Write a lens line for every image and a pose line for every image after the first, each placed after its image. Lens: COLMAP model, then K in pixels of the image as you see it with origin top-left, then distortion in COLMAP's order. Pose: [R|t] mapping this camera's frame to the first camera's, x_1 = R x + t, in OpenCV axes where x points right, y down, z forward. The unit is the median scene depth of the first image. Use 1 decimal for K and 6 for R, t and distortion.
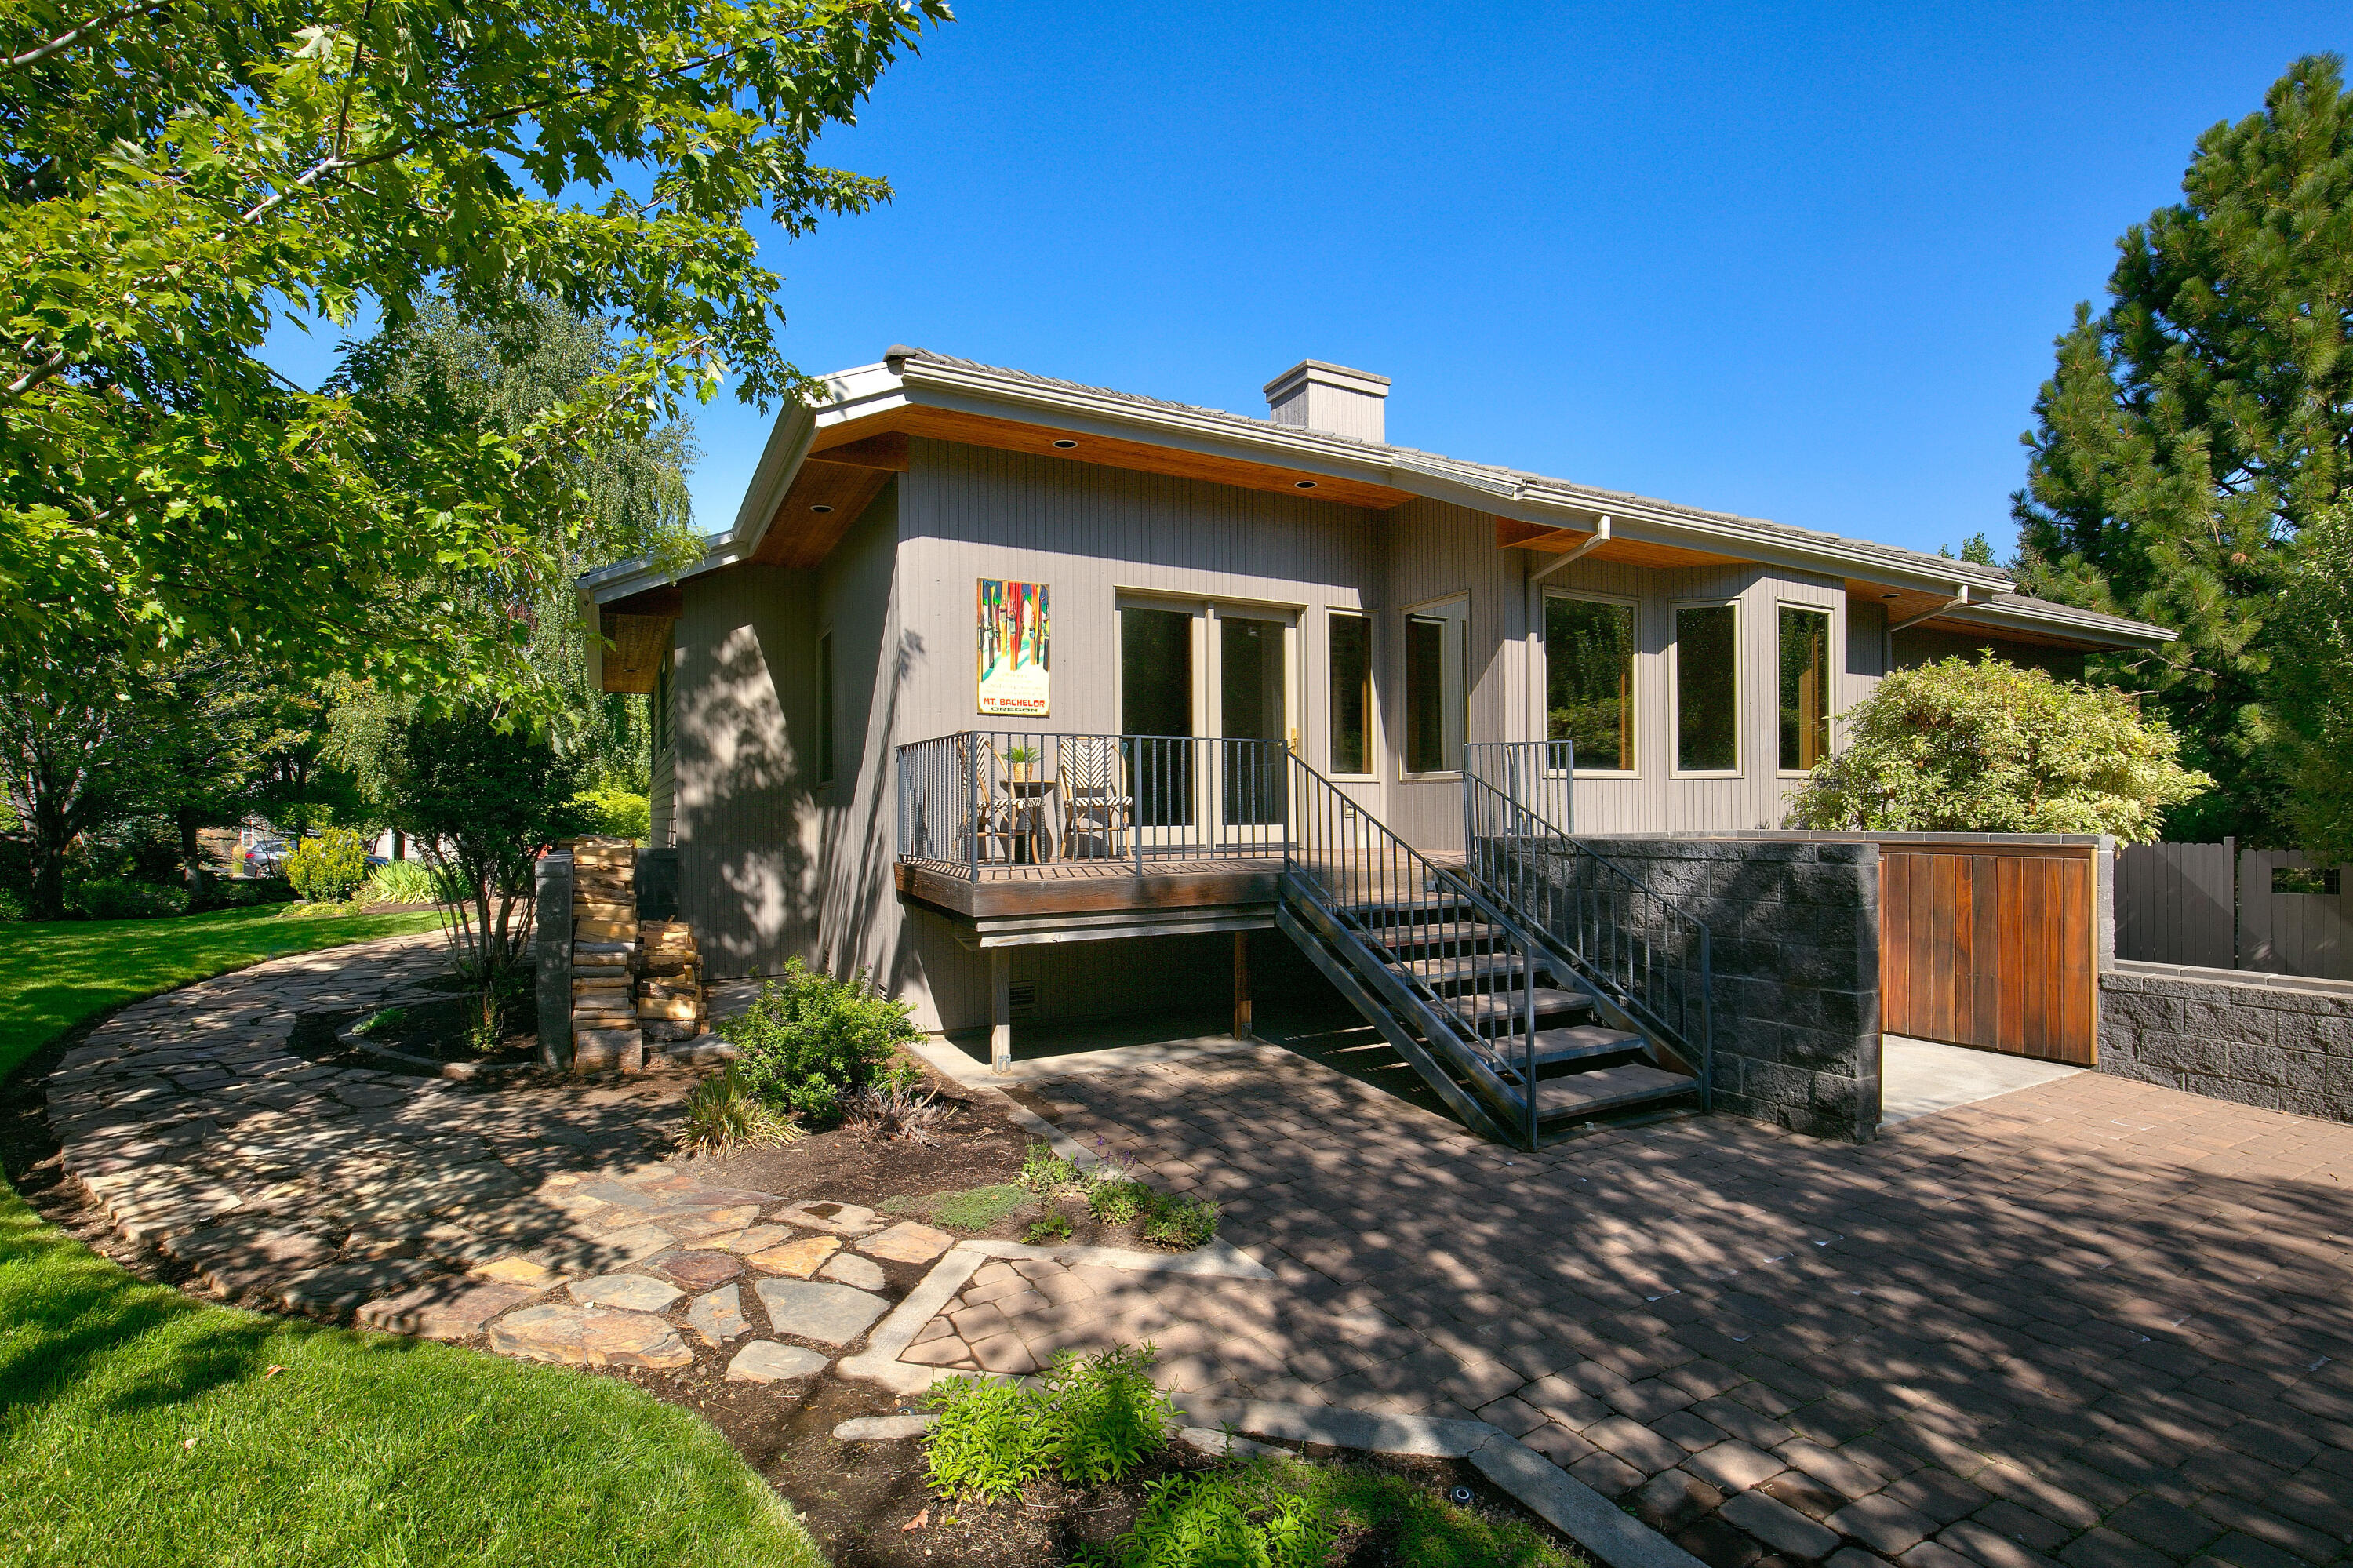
lens RADIAL K [[1096.4, 0, 1072.5], [0, 1096.4, 812.2], [0, 0, 1]] dist [-0.014950, 0.000025]
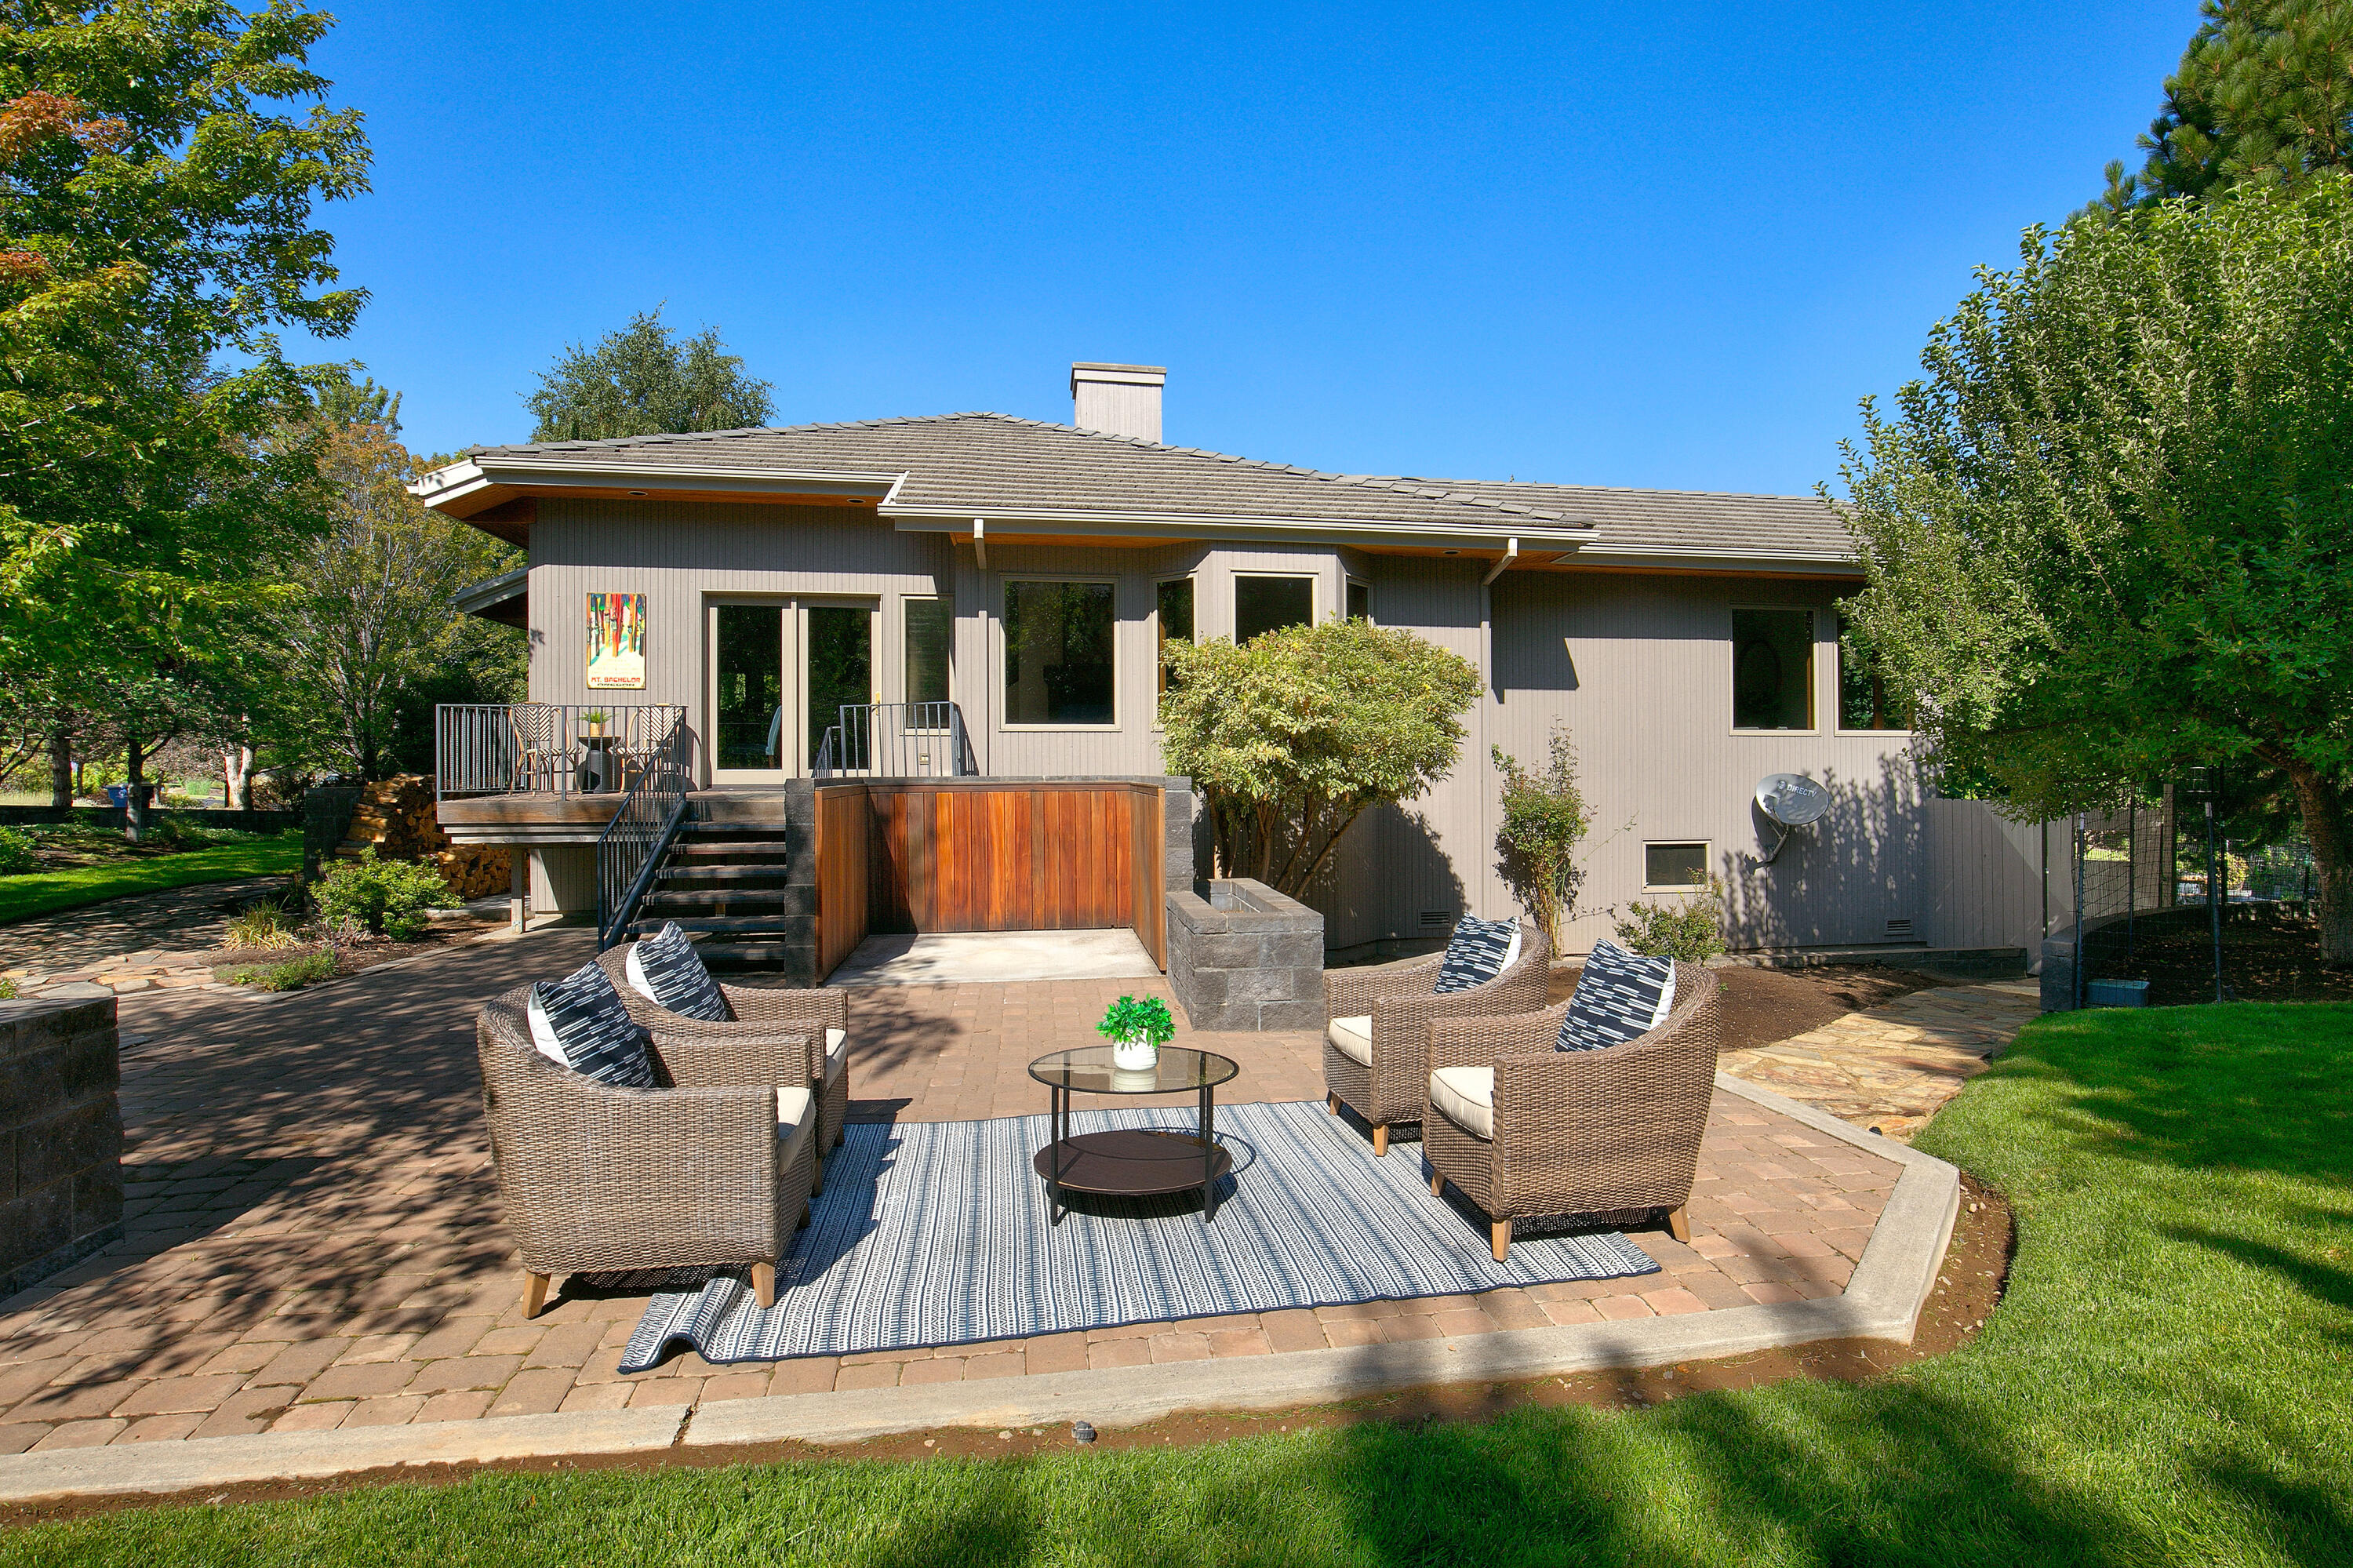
lens RADIAL K [[1137.3, 0, 1093.9], [0, 1137.3, 765.2], [0, 0, 1]] dist [-0.026466, -0.000508]
pose [[0.945043, 0.004602, -0.326913, 1.004846], [-0.005660, 0.999981, -0.002285, 0.008339], [0.326896, 0.004010, 0.945052, -0.161842]]
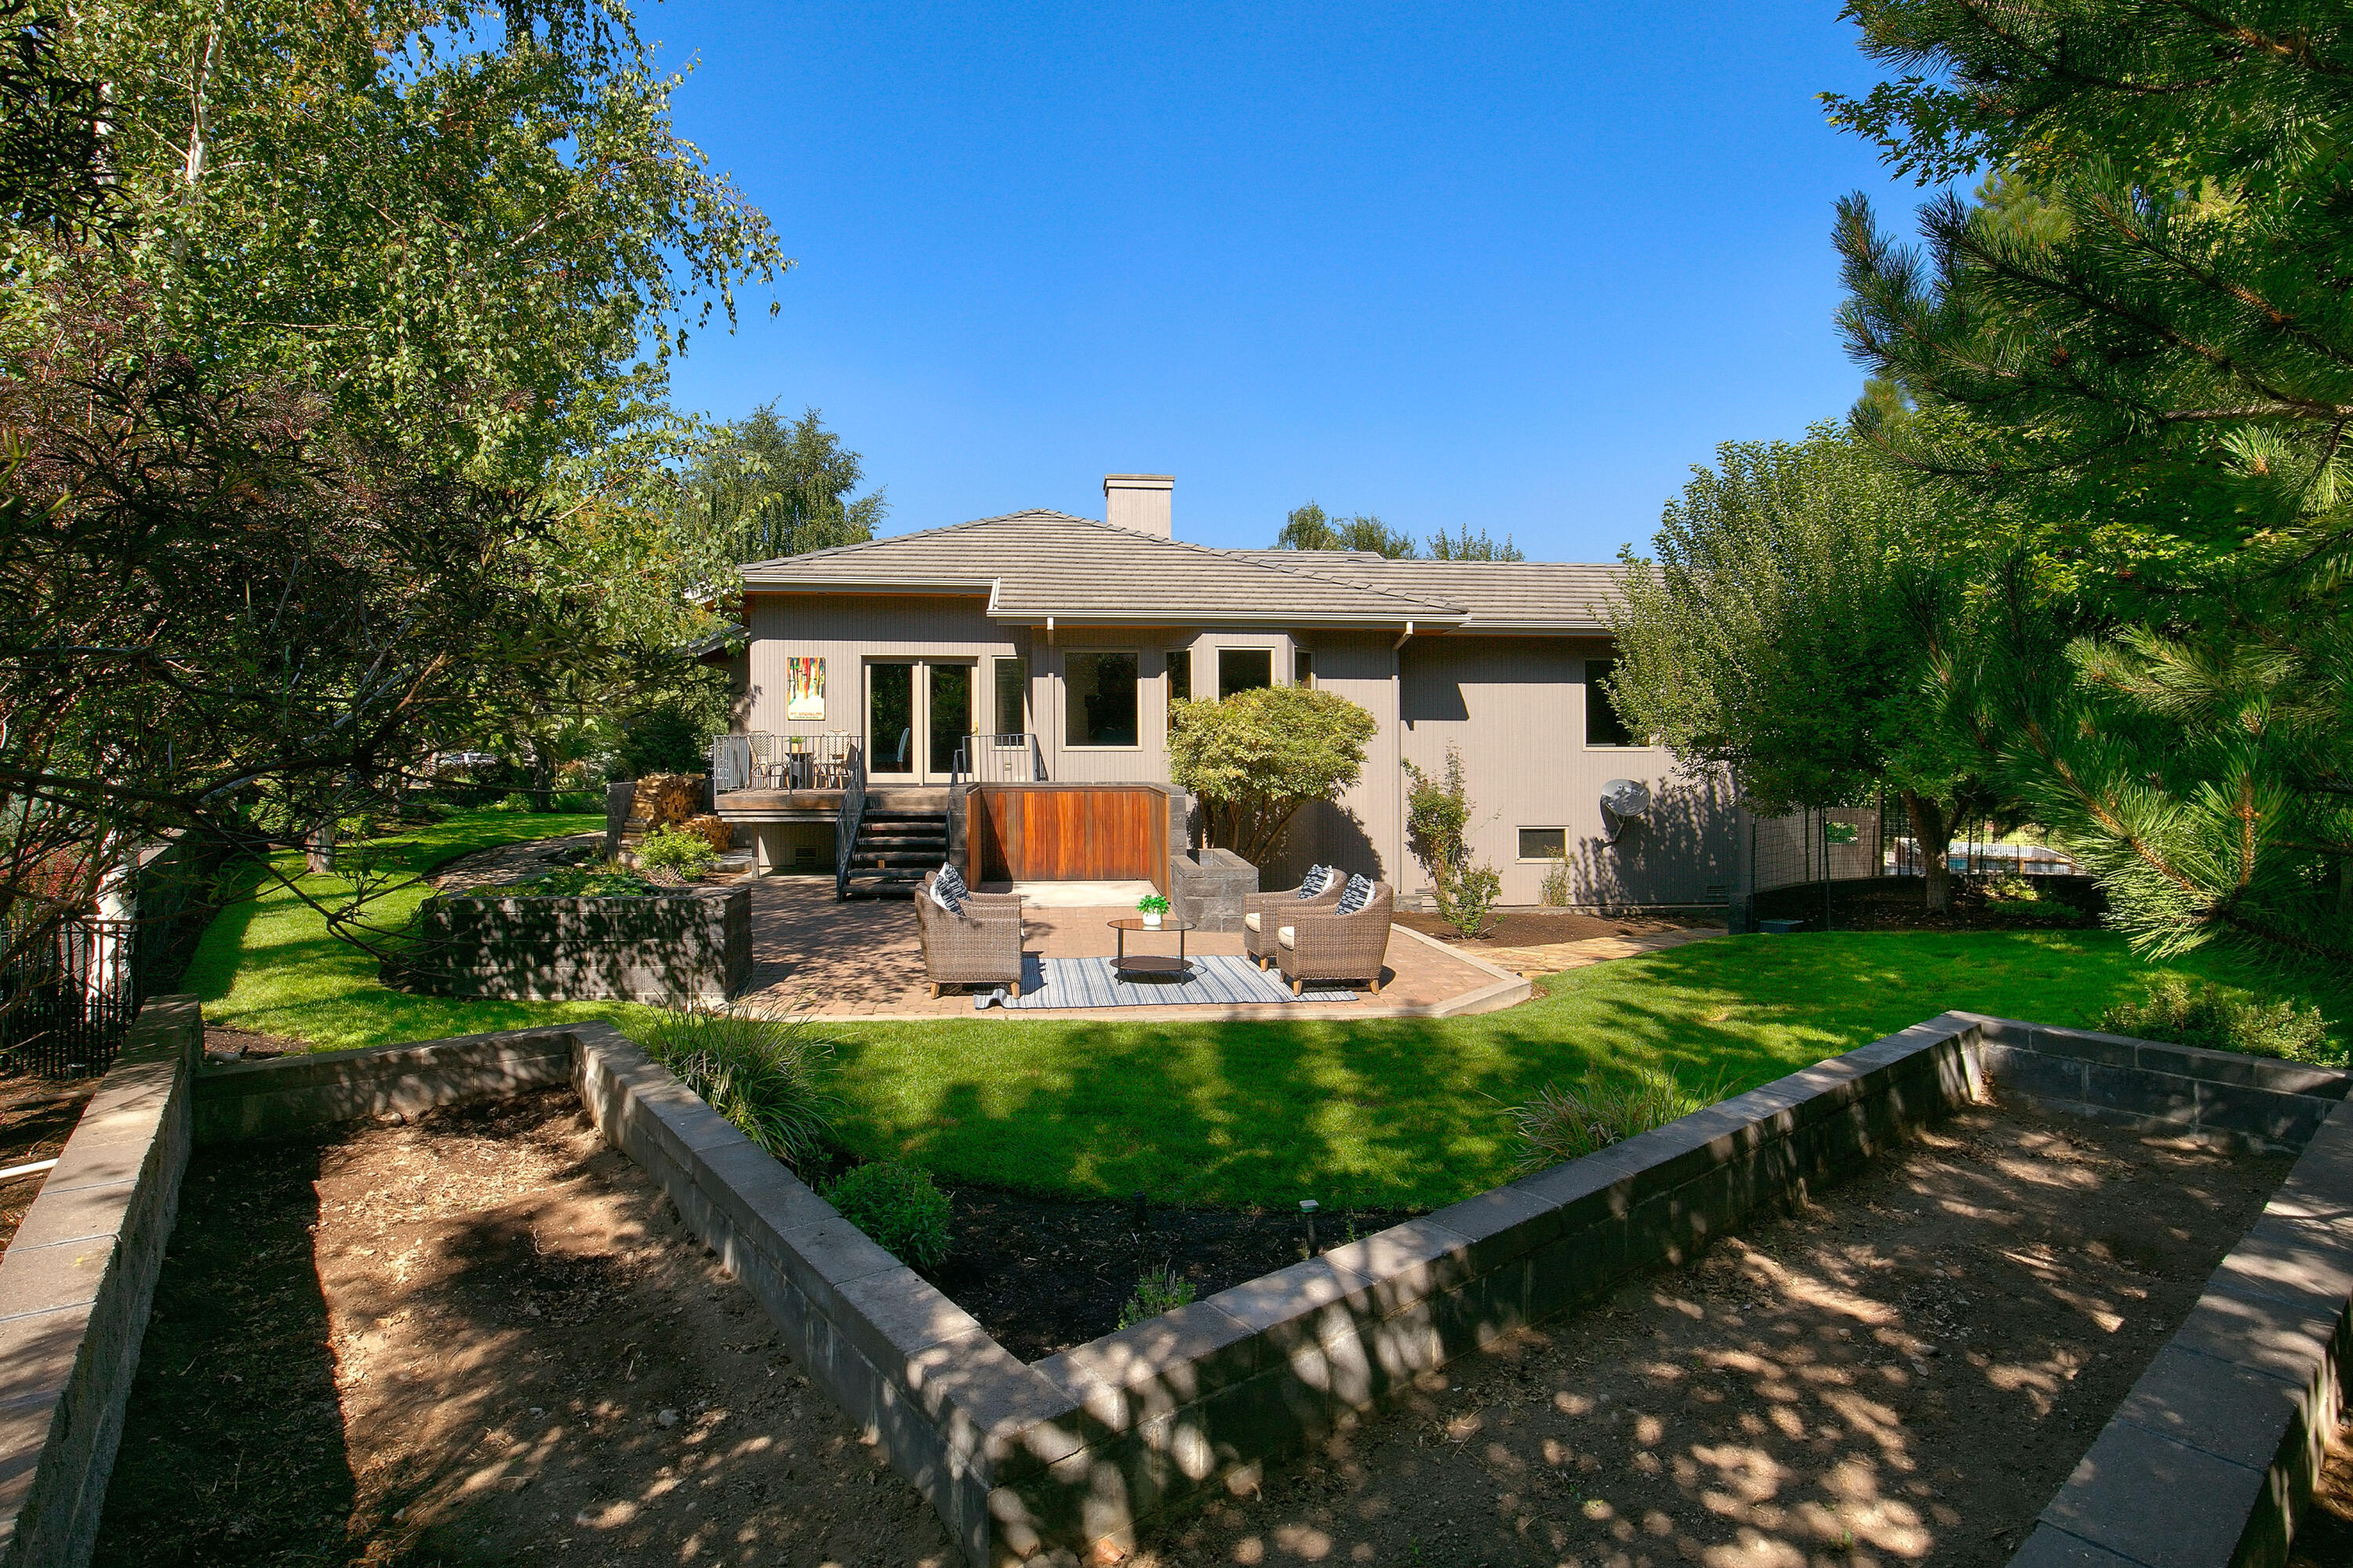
lens RADIAL K [[1096.4, 0, 996.0], [0, 1096.4, 754.3], [0, 0, 1]] dist [-0.014950, 0.000025]
pose [[0.906980, 0.011329, -0.421021, 1.184519], [-0.009311, 0.999933, 0.006848, -0.041299], [0.421071, -0.002291, 0.907025, -0.771691]]
